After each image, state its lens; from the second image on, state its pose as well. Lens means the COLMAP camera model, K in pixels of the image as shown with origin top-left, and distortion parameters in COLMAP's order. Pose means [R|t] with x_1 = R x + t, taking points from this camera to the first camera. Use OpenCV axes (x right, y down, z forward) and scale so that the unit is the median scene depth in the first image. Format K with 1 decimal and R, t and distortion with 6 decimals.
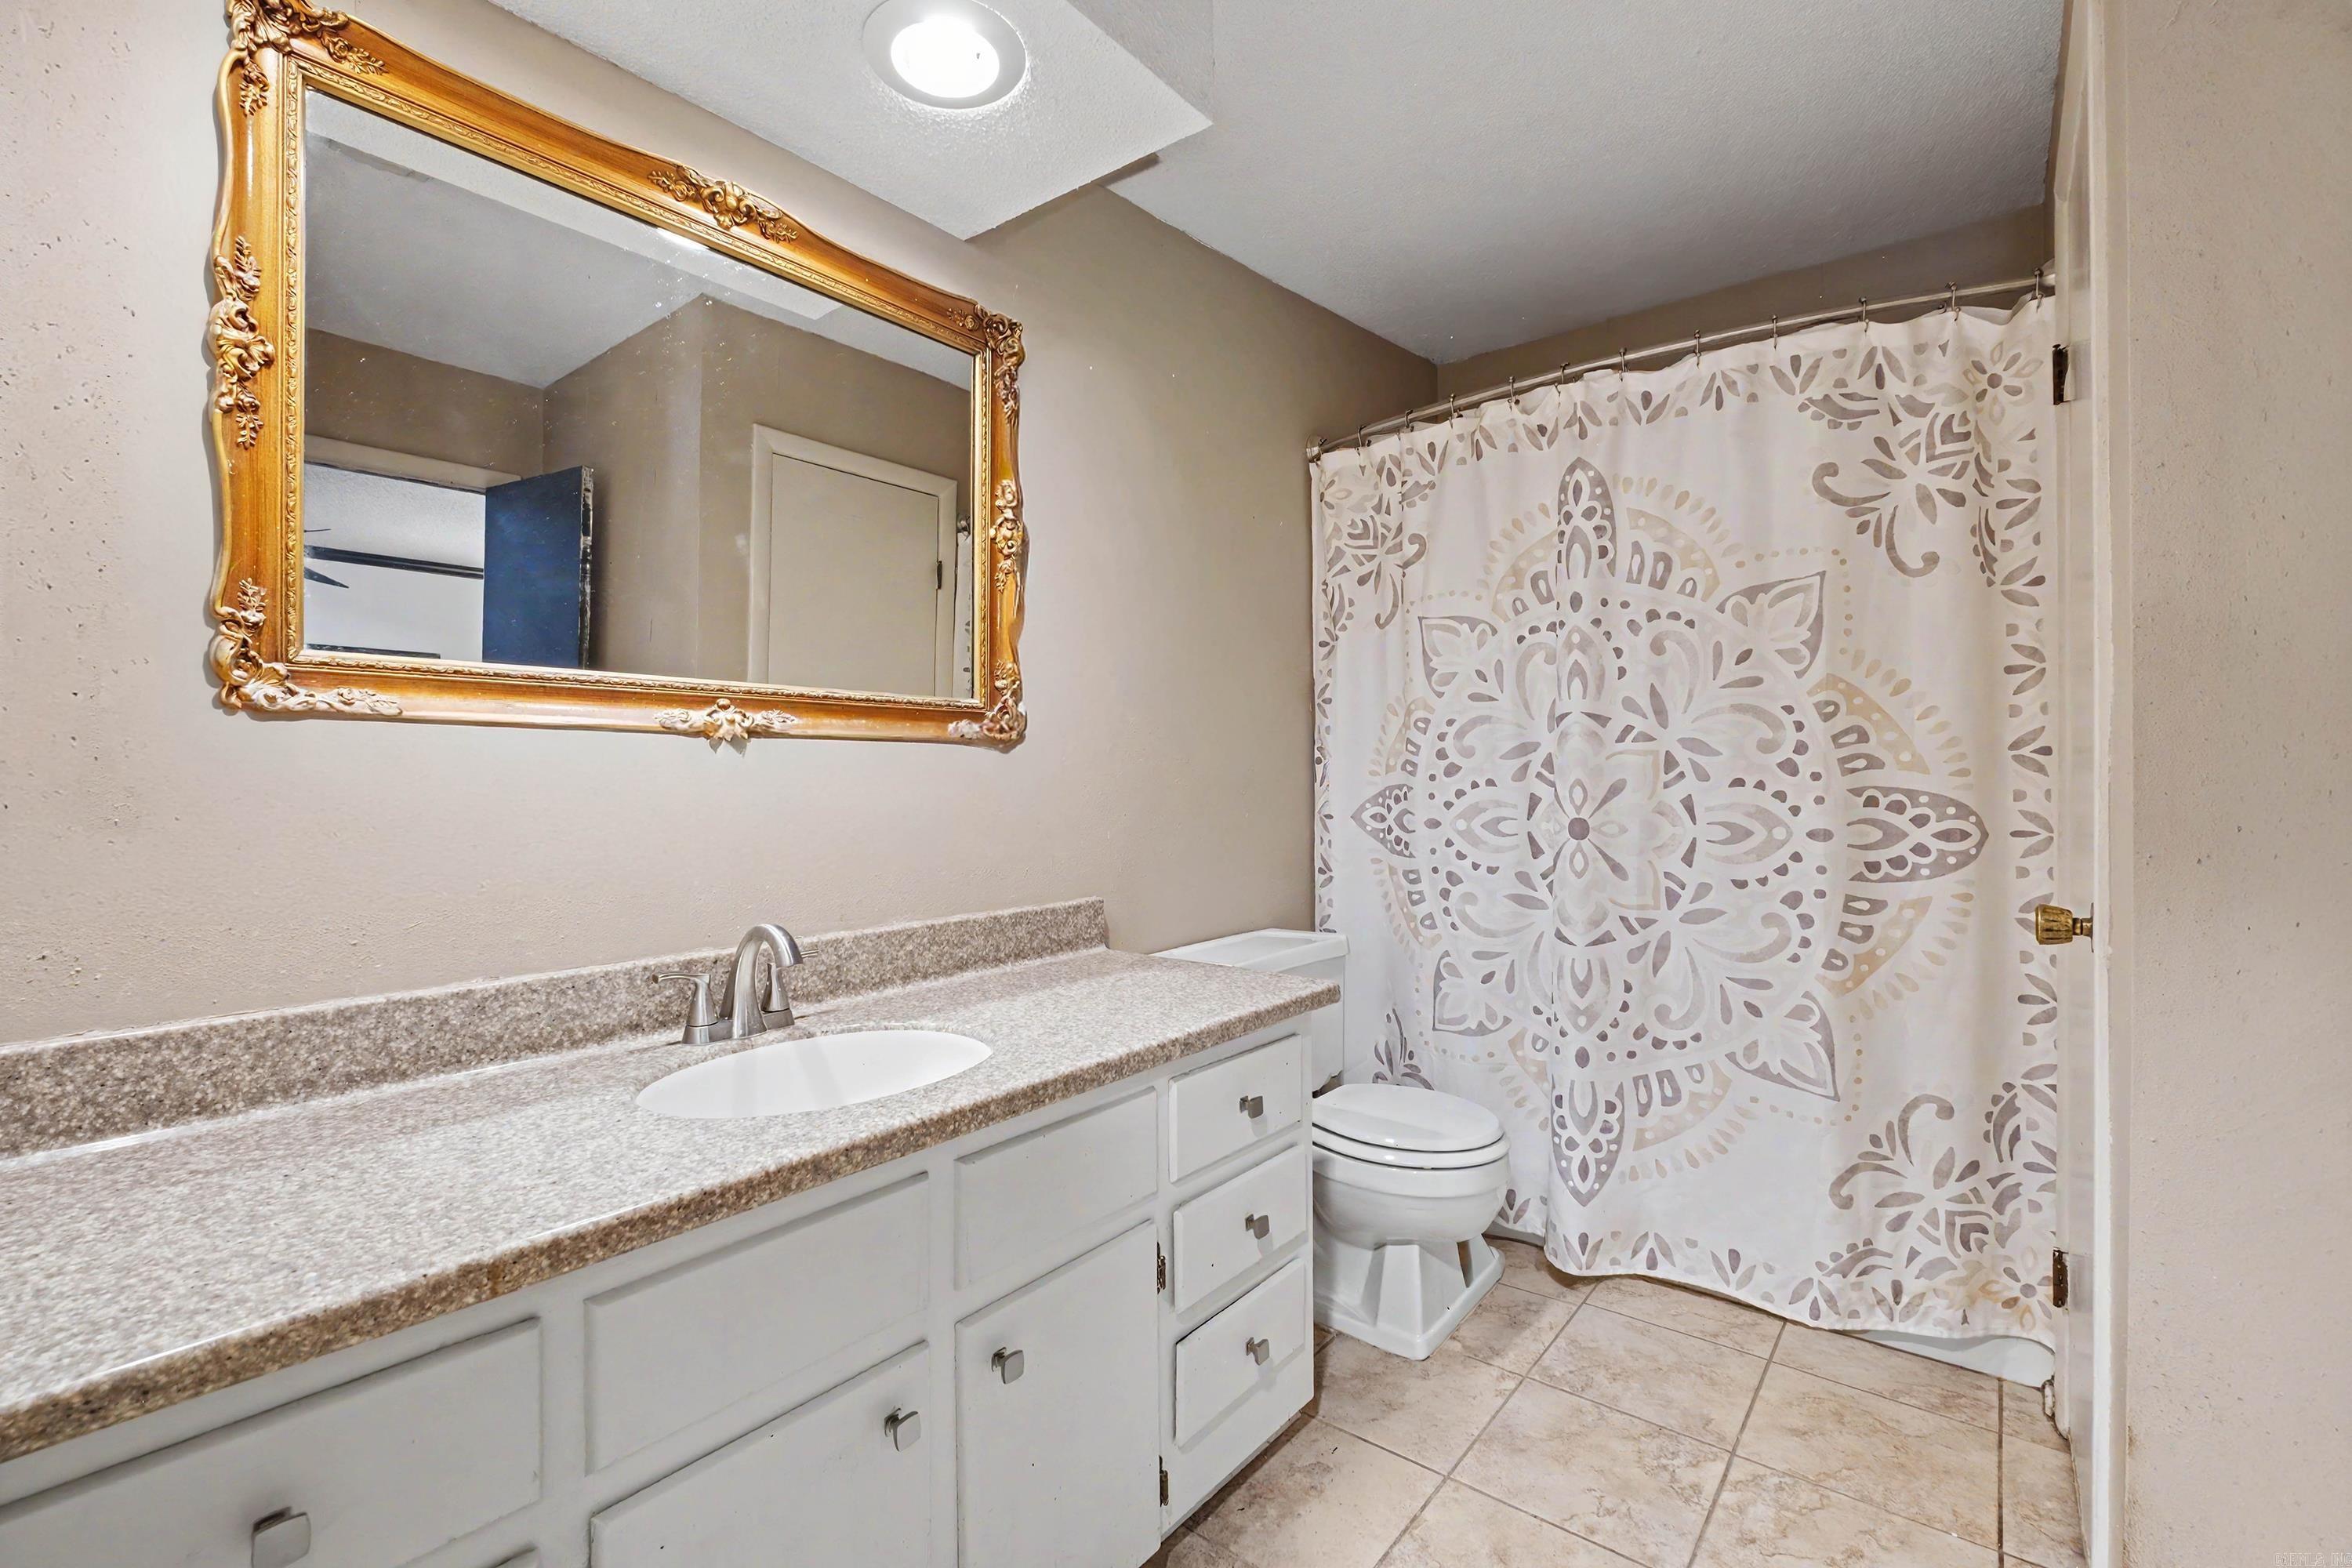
lens RADIAL K [[1023.7, 0, 1174.9], [0, 1023.7, 778.9], [0, 0, 1]] dist [-0.001578, -0.002367]
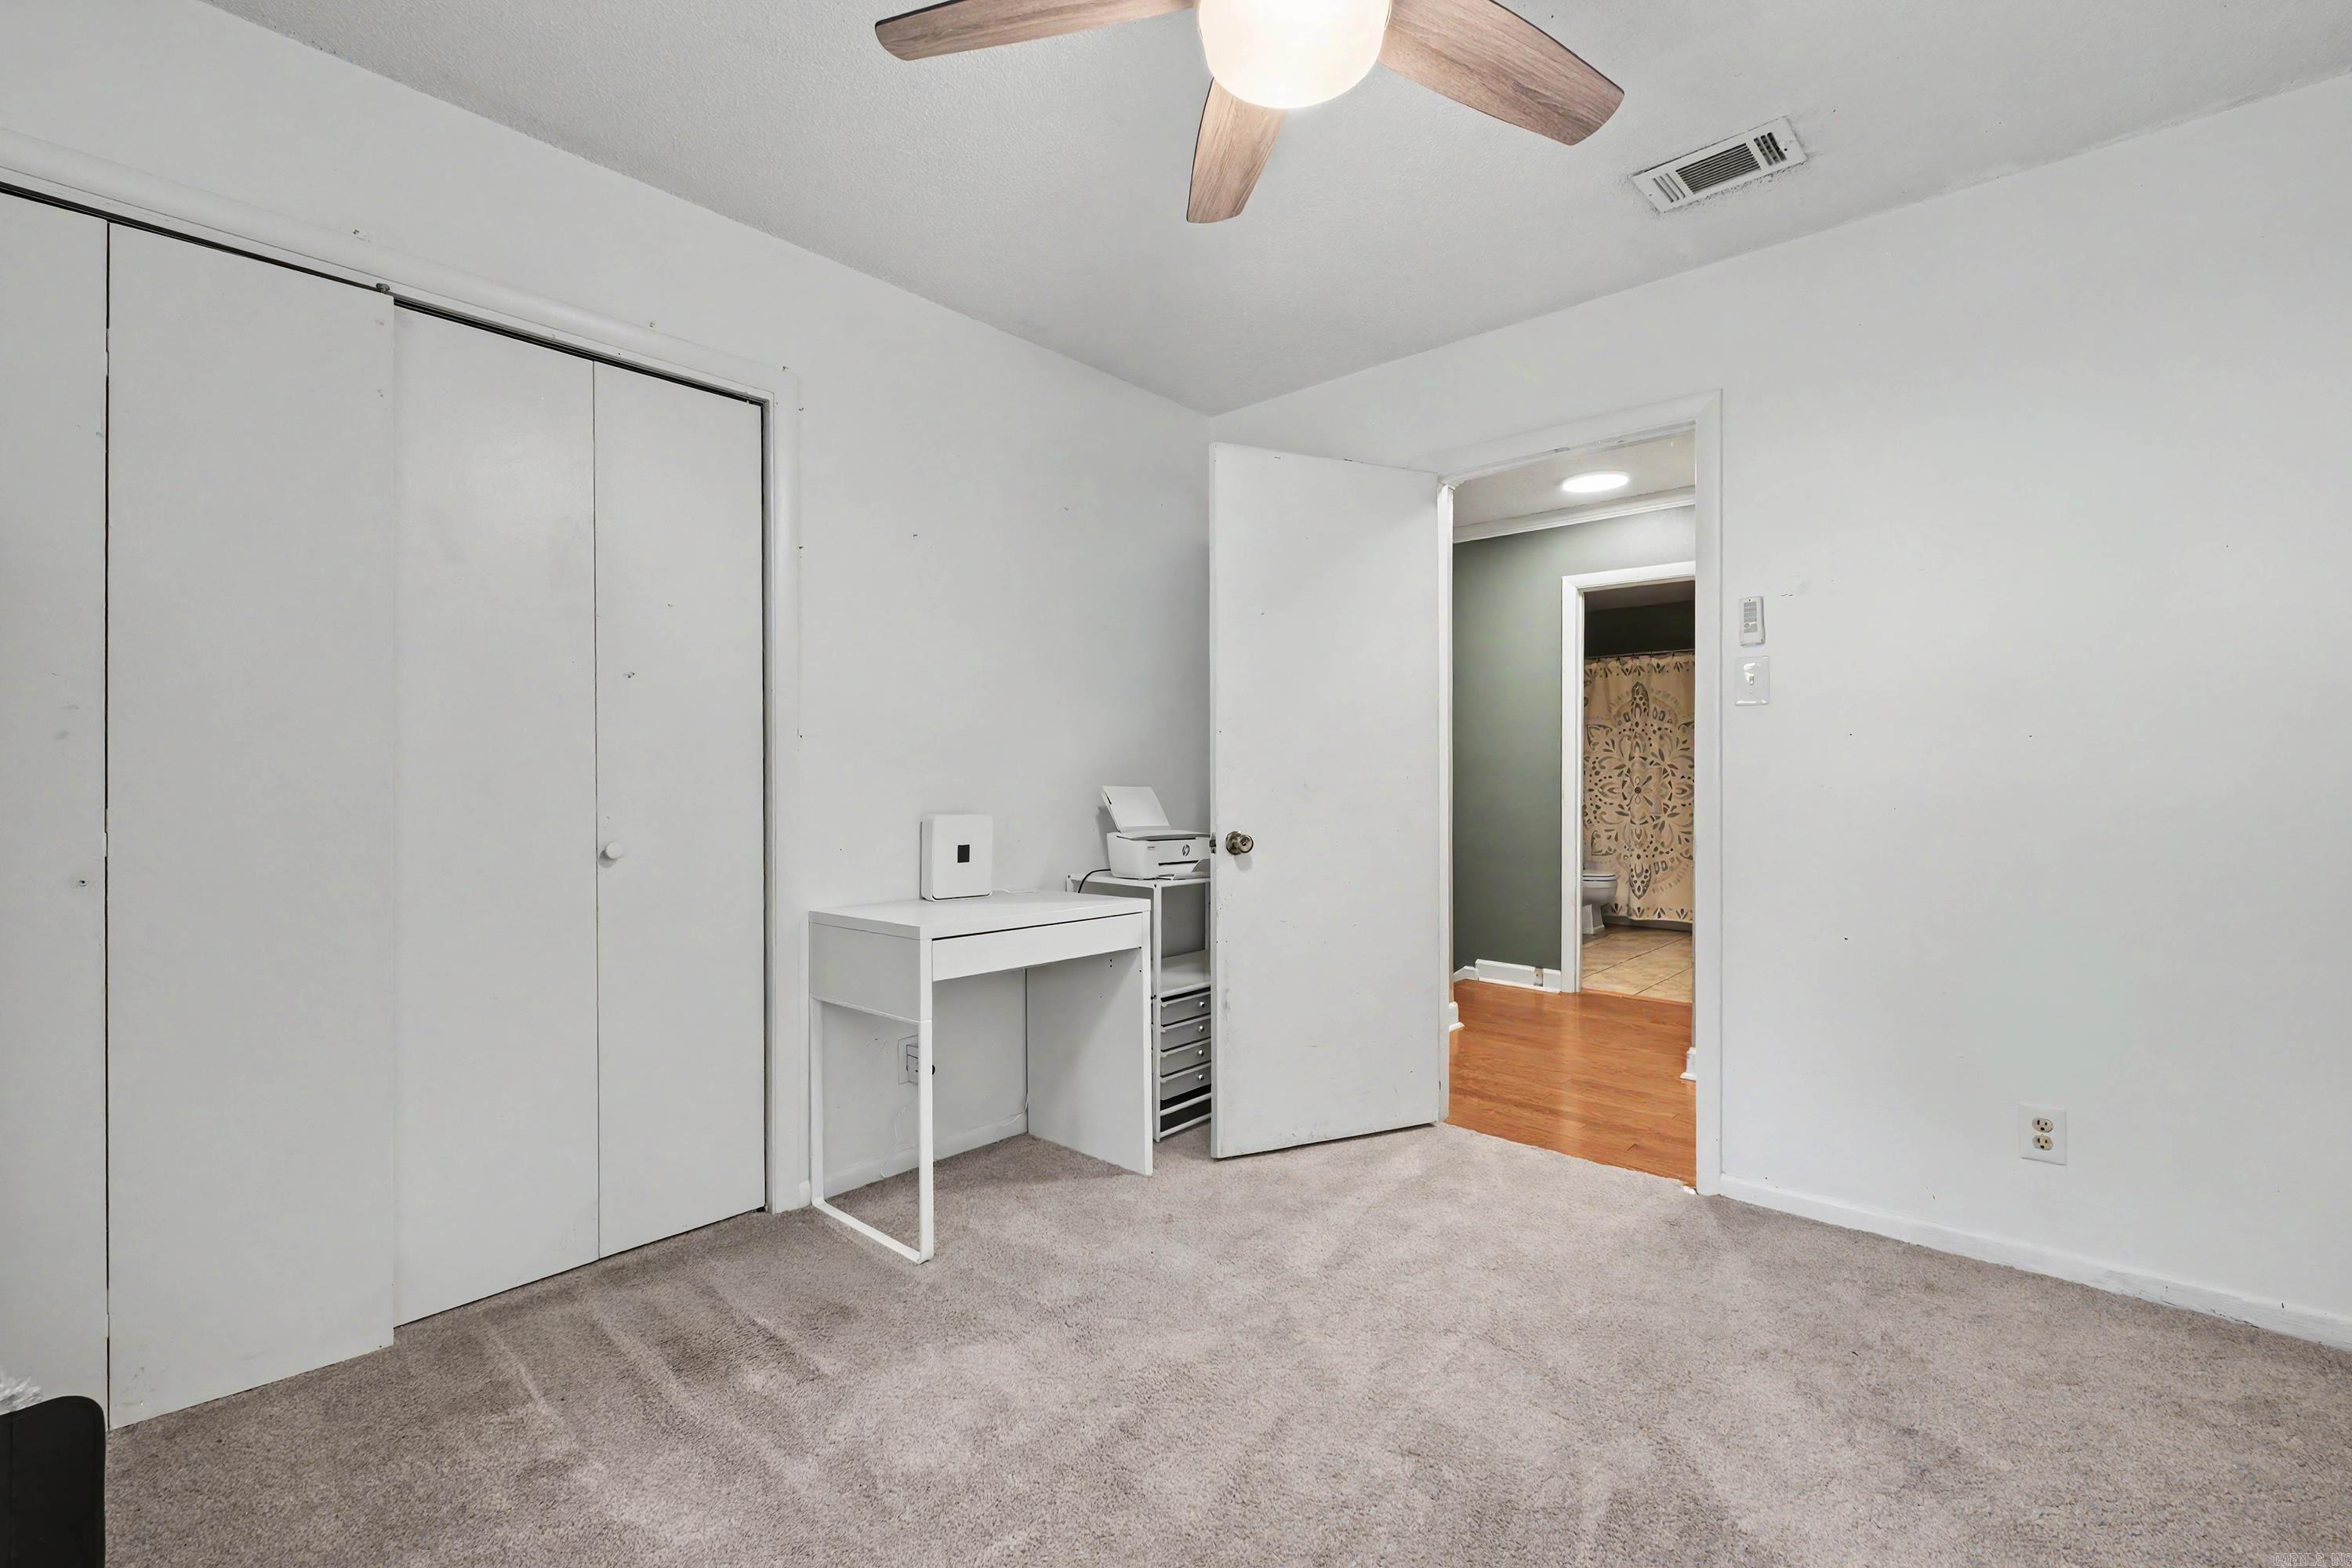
lens RADIAL K [[1023.7, 0, 1181.2], [0, 1023.7, 780.5], [0, 0, 1]] dist [-0.001578, -0.002367]
pose [[0.998292, -0.000316, -0.058416, -0.933843], [0.000594, 0.999989, 0.004730, -0.002105], [0.058414, -0.004757, 0.998281, -2.515895]]
